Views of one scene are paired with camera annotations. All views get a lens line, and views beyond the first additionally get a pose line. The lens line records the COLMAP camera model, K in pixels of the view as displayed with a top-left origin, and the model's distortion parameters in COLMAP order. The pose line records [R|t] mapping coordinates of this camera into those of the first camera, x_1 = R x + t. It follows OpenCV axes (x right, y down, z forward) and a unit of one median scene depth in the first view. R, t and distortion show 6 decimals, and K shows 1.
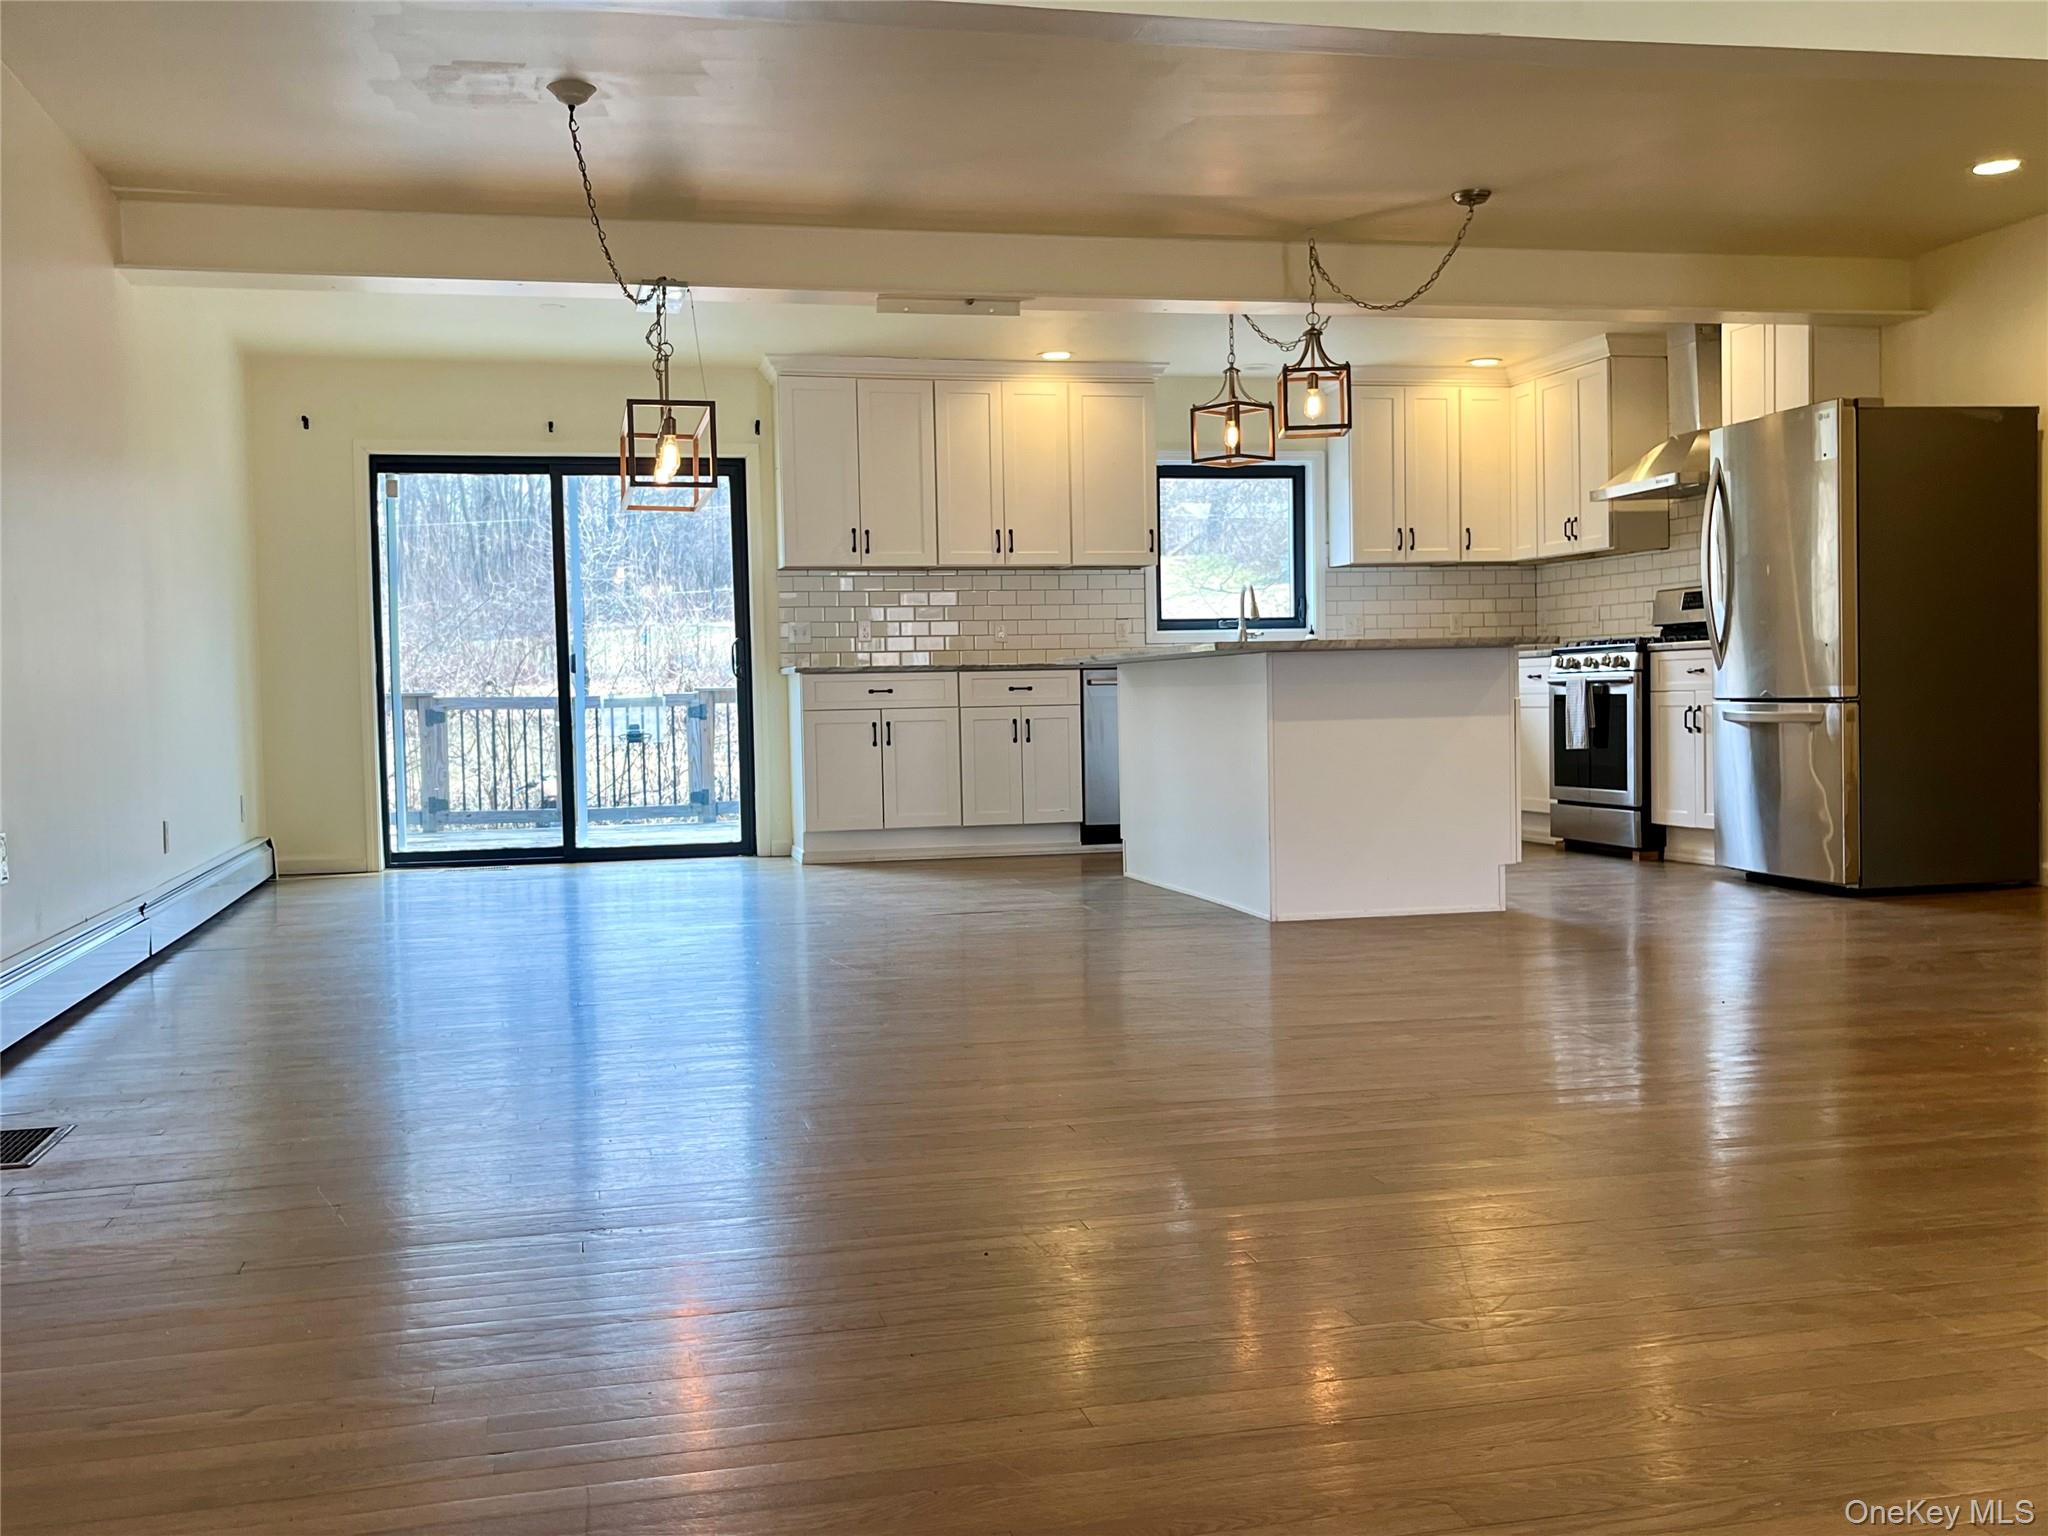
lens RADIAL K [[1951.0, 0, 1027.8], [0, 1951.0, 770.7], [0, 0, 1]] dist [0.056247, 0.000000]
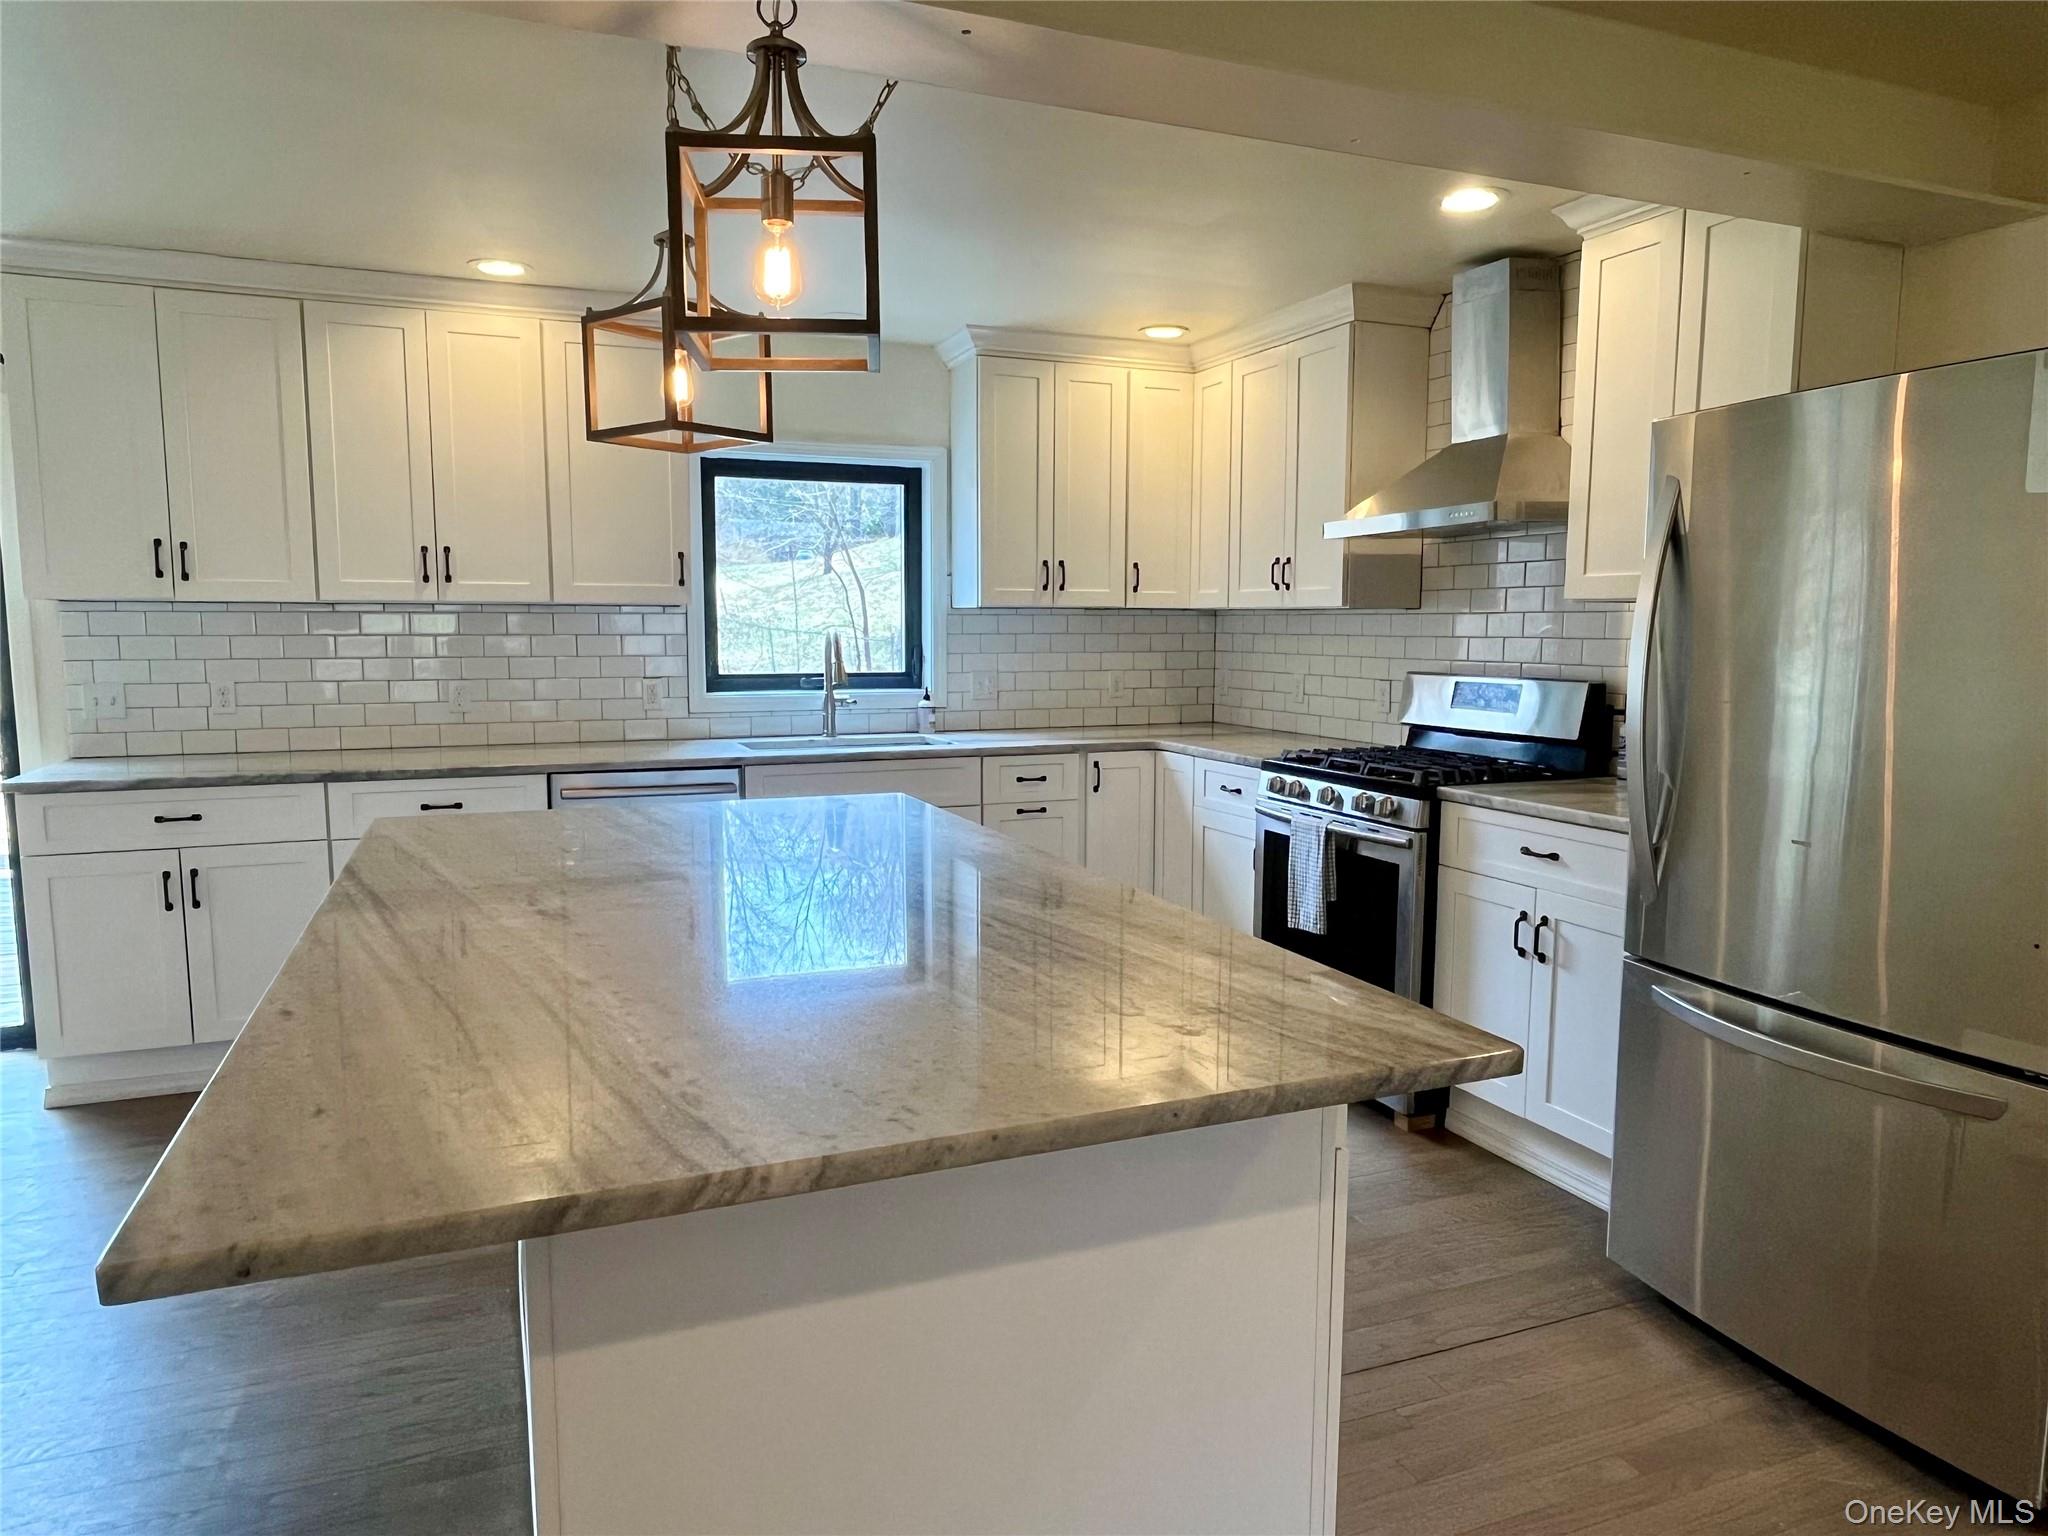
lens RADIAL K [[1274.0, 0, 1017.6], [0, 1274.0, 763.0], [0, 0, 1]] dist [-0.000694, 0.002093]
pose [[0.987690, 0.006015, 0.156307, 0.112787], [-0.016235, 0.997805, 0.064196, -0.083852], [-0.155578, -0.065943, 0.985620, 0.562405]]
